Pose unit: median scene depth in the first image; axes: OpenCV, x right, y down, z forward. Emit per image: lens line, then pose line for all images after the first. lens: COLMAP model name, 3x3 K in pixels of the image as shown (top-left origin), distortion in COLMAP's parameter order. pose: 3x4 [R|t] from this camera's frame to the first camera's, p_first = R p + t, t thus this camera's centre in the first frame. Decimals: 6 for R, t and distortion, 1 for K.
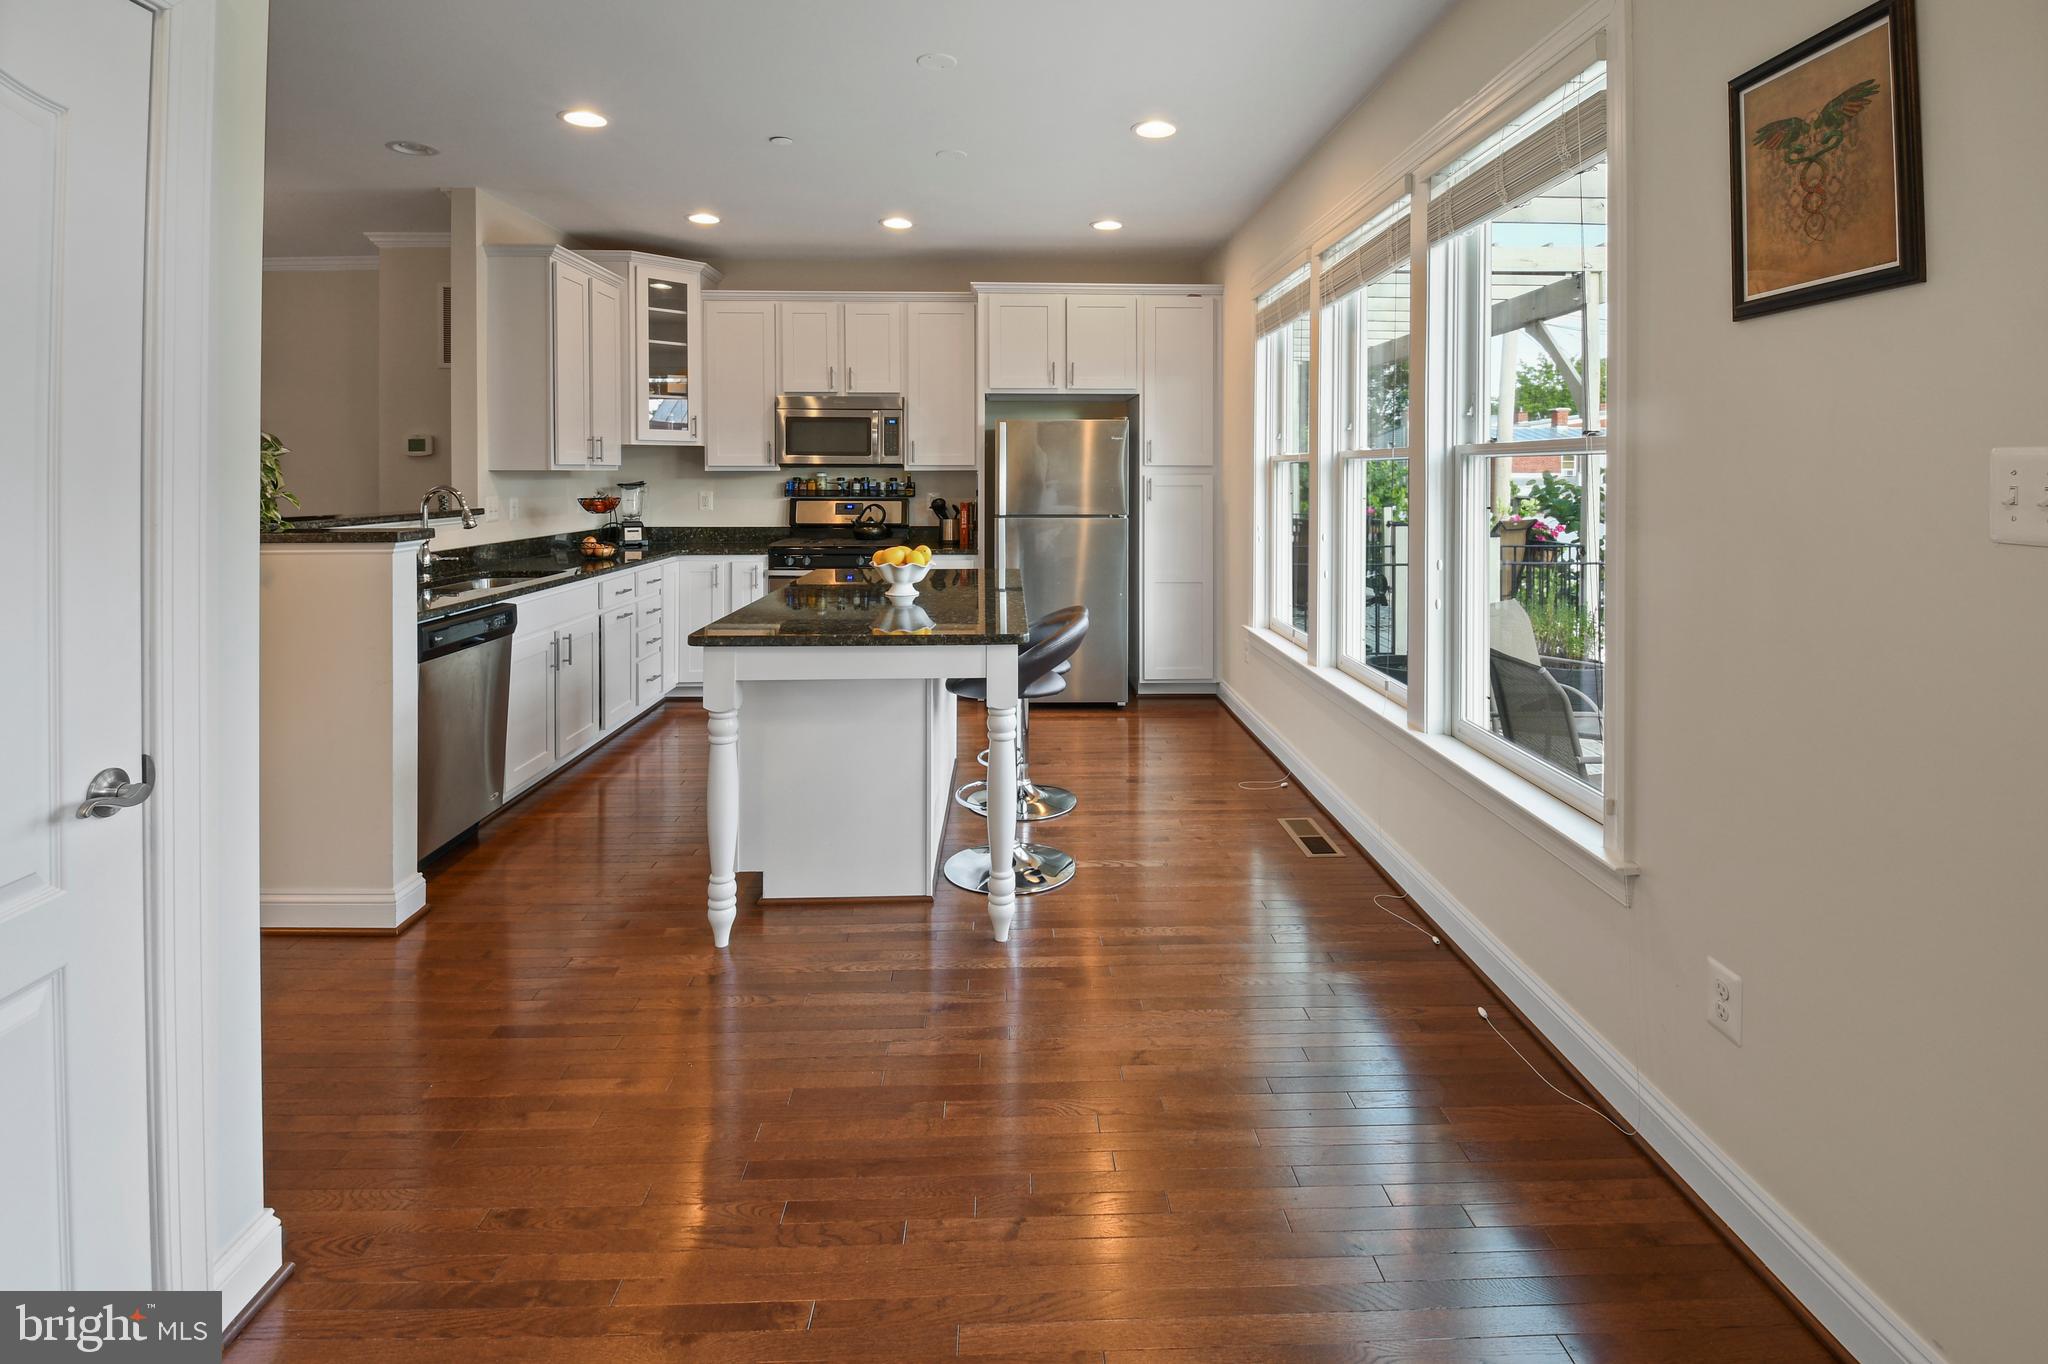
lens RADIAL K [[877.4, 0, 1026.6], [0, 877.4, 720.7], [0, 0, 1]] dist [0.000624, 0.000057]
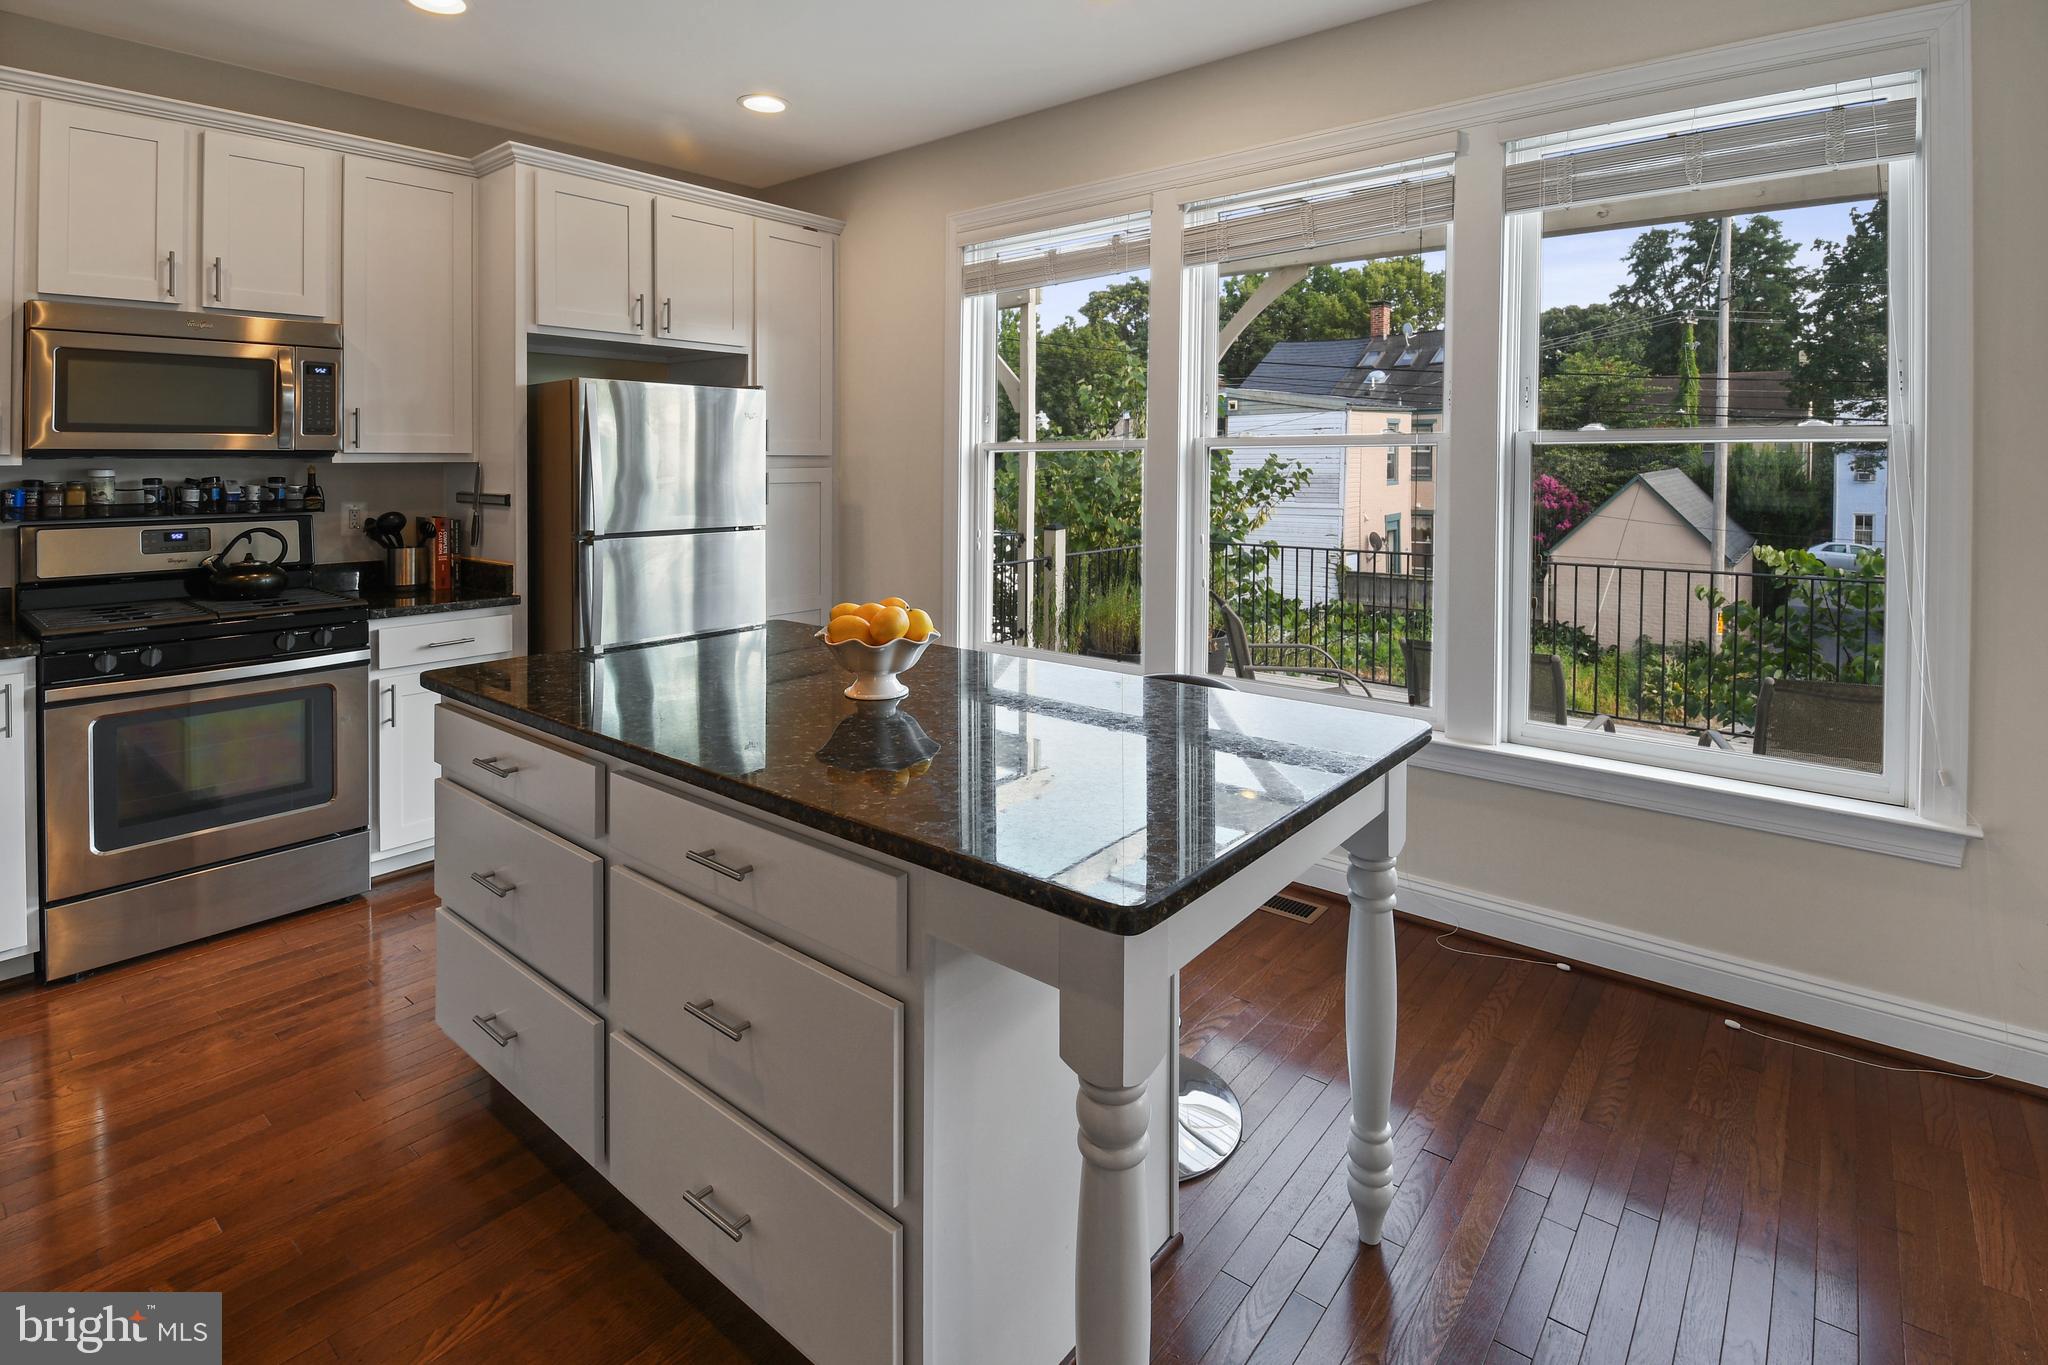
lens RADIAL K [[966.8, 0, 1024.0], [0, 966.8, 682.5], [0, 0, 1]] dist [-0.027908, -0.000134]
pose [[0.651575, -0.164229, 0.740594, -0.319938], [0.199535, 0.979009, 0.041548, -0.098425], [-0.731872, 0.120703, 0.670667, 0.334524]]
